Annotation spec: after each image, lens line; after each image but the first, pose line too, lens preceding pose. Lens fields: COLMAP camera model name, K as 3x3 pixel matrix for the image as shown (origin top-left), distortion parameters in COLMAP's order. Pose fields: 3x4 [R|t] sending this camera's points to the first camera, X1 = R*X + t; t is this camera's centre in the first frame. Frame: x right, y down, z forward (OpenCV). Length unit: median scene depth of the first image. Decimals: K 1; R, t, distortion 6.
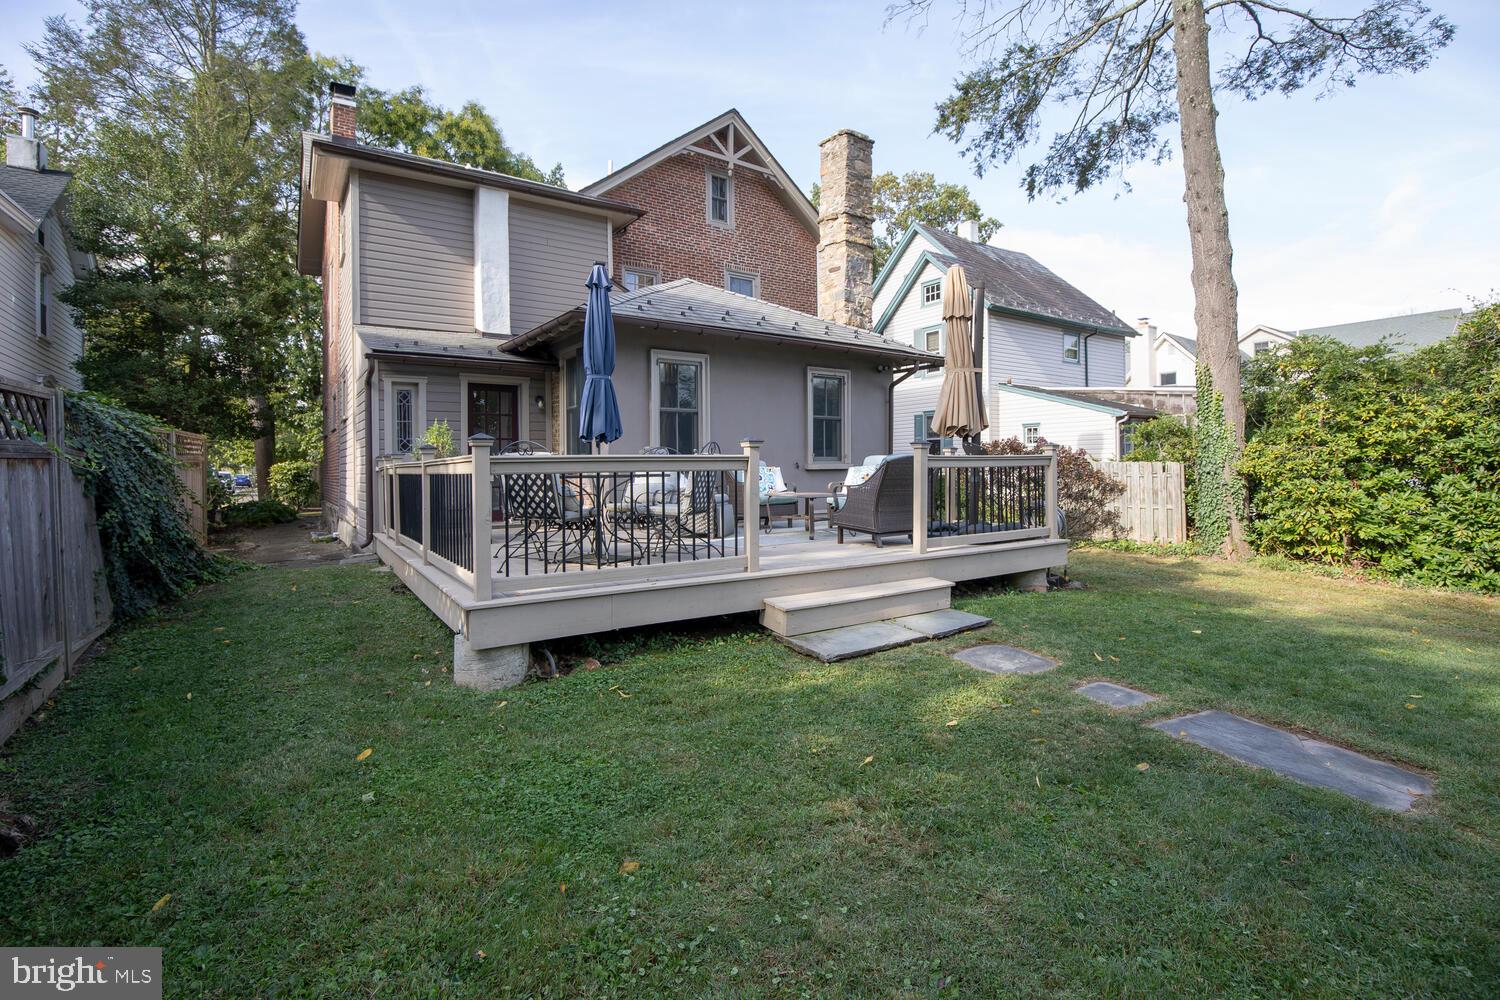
lens RADIAL K [[692.2, 0, 761.1], [0, 692.2, 474.1], [0, 0, 1]] dist [-0.033301, 0.000265]
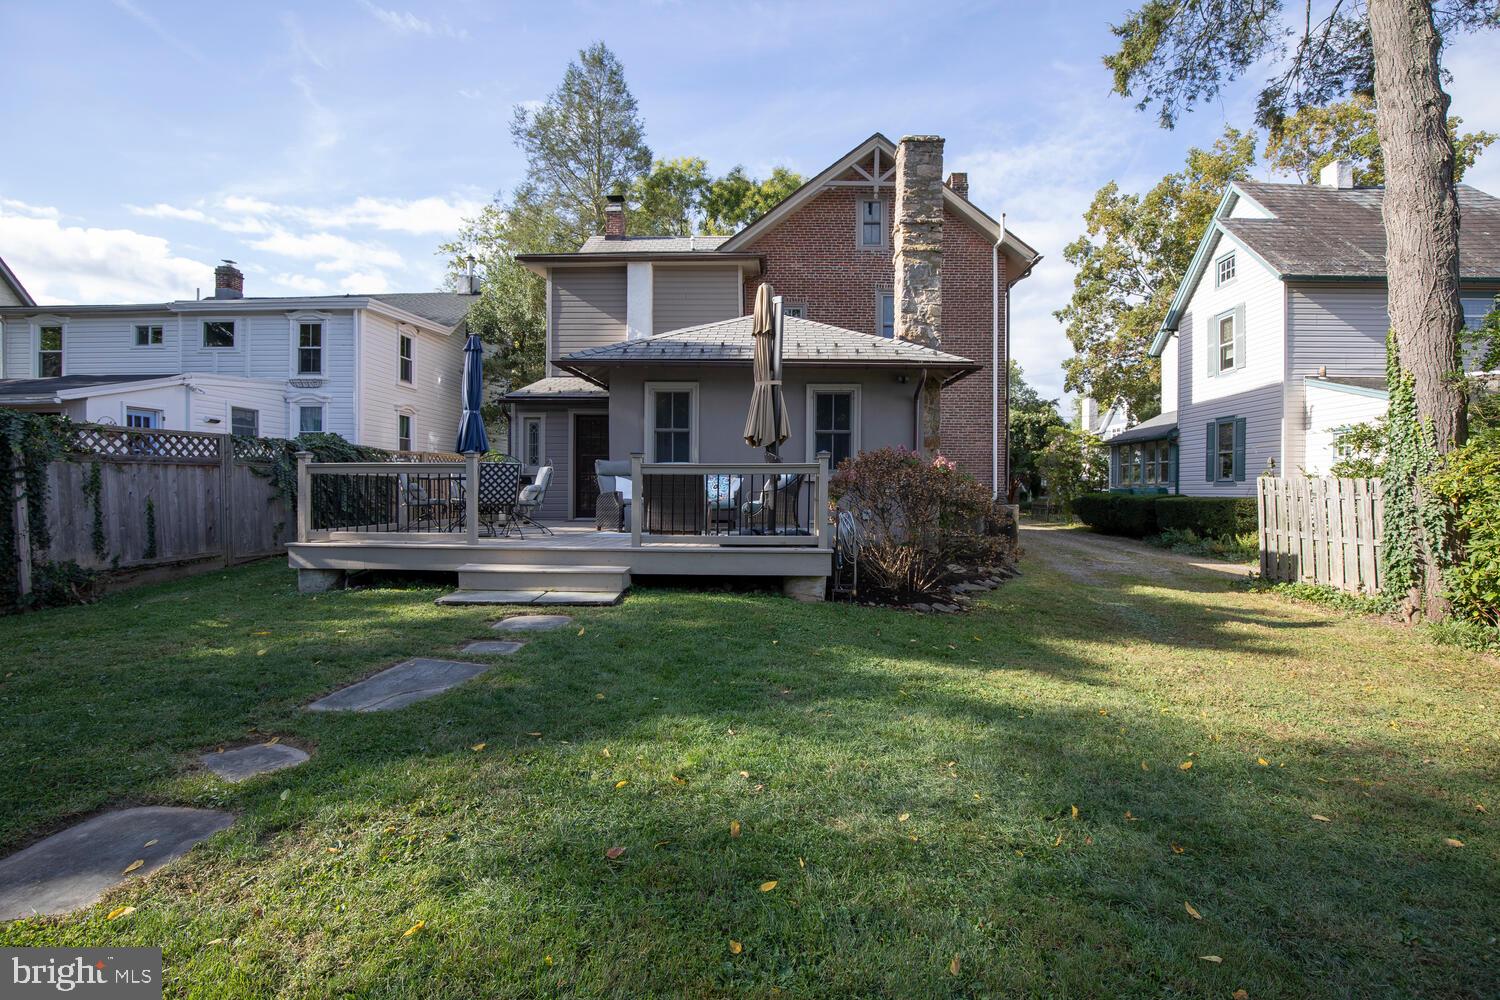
lens RADIAL K [[692.2, 0, 751.4], [0, 692.2, 491.1], [0, 0, 1]] dist [-0.033301, 0.000265]
pose [[0.801259, 0.016627, -0.598086, 0.489613], [-0.020715, 0.999785, 0.000043, 0.008043], [0.597959, 0.012355, 0.801432, 0.079250]]
